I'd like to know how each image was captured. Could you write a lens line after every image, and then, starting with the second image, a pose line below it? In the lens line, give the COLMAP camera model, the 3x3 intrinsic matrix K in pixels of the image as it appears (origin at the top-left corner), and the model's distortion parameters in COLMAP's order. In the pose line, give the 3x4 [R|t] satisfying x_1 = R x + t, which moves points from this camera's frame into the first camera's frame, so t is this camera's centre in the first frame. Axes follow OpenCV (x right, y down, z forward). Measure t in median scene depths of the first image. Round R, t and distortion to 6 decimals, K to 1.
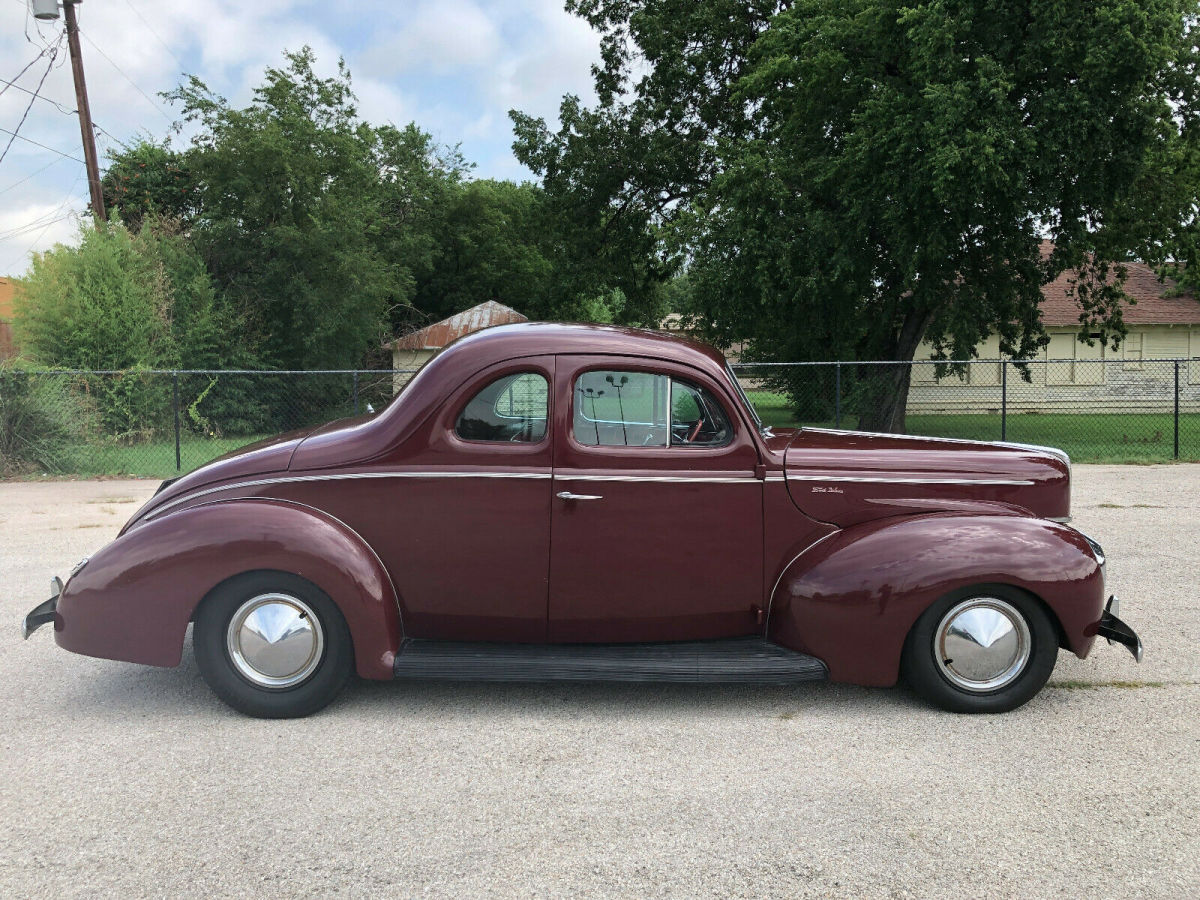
lens RADIAL K [[975.0, 0, 594.6], [0, 975.0, 452.4], [0, 0, 1]] dist [0.011205, 0.005630]
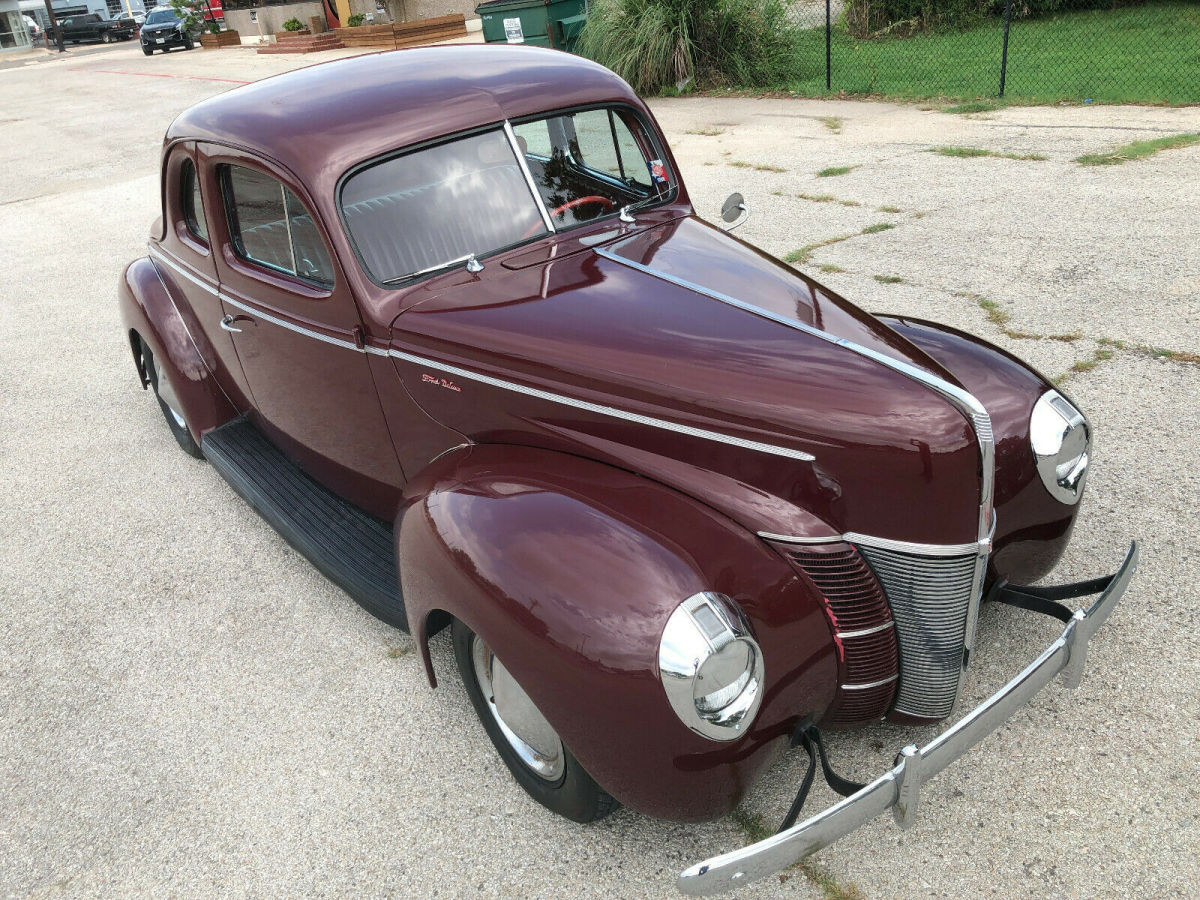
lens RADIAL K [[968.9, 0, 604.9], [0, 968.9, 438.7], [0, 0, 1]] dist [0.006165, 0.012845]
pose [[0.607667, 0.295831, -0.737038, 0.153521], [0.034528, 0.917317, 0.396658, -0.034289], [0.793441, -0.266485, 0.547208, 0.144354]]
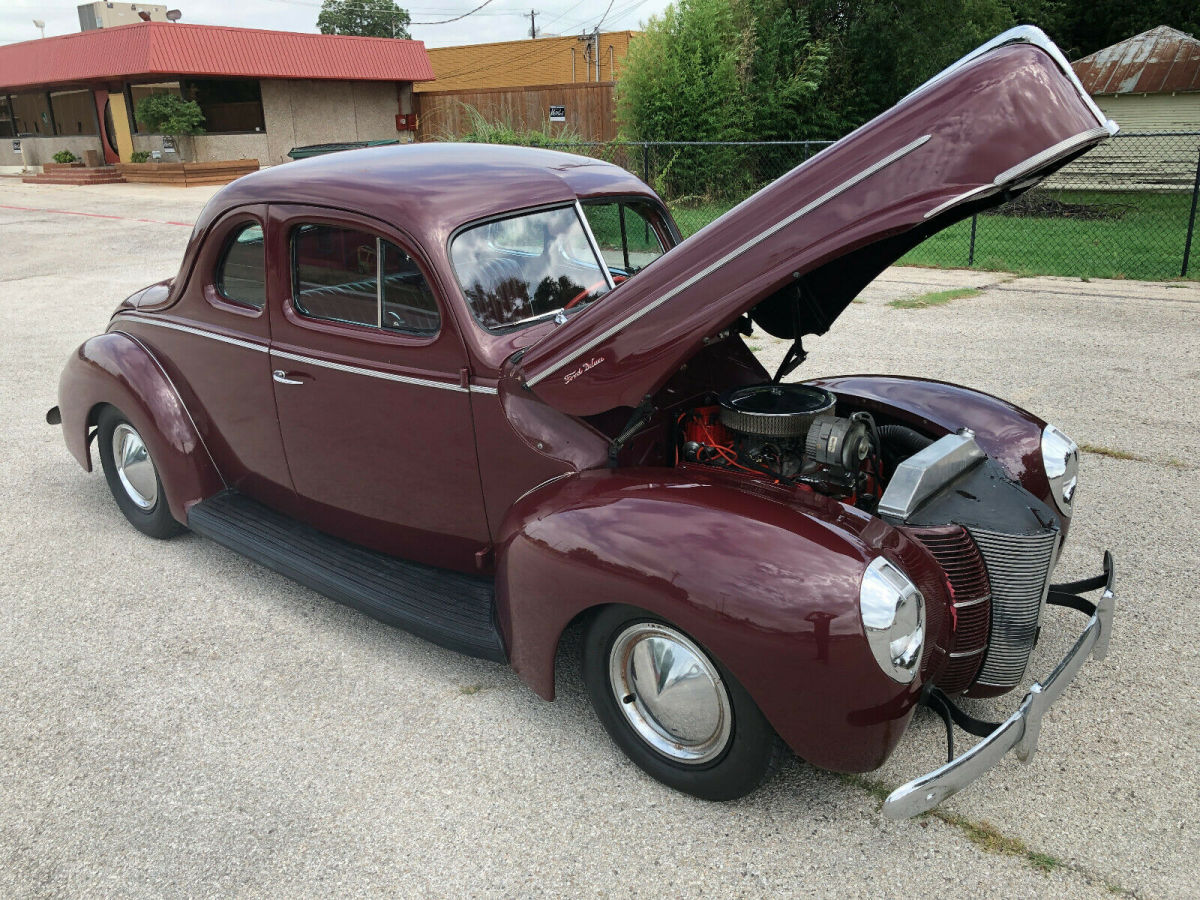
lens RADIAL K [[975.0, 0, 594.6], [0, 975.0, 452.4], [0, 0, 1]] dist [0.011205, 0.005630]
pose [[0.764813, 0.192337, -0.614872, 0.136718], [-0.033255, 0.964910, 0.260468, -0.023100], [0.643394, -0.178761, 0.744371, 0.097995]]
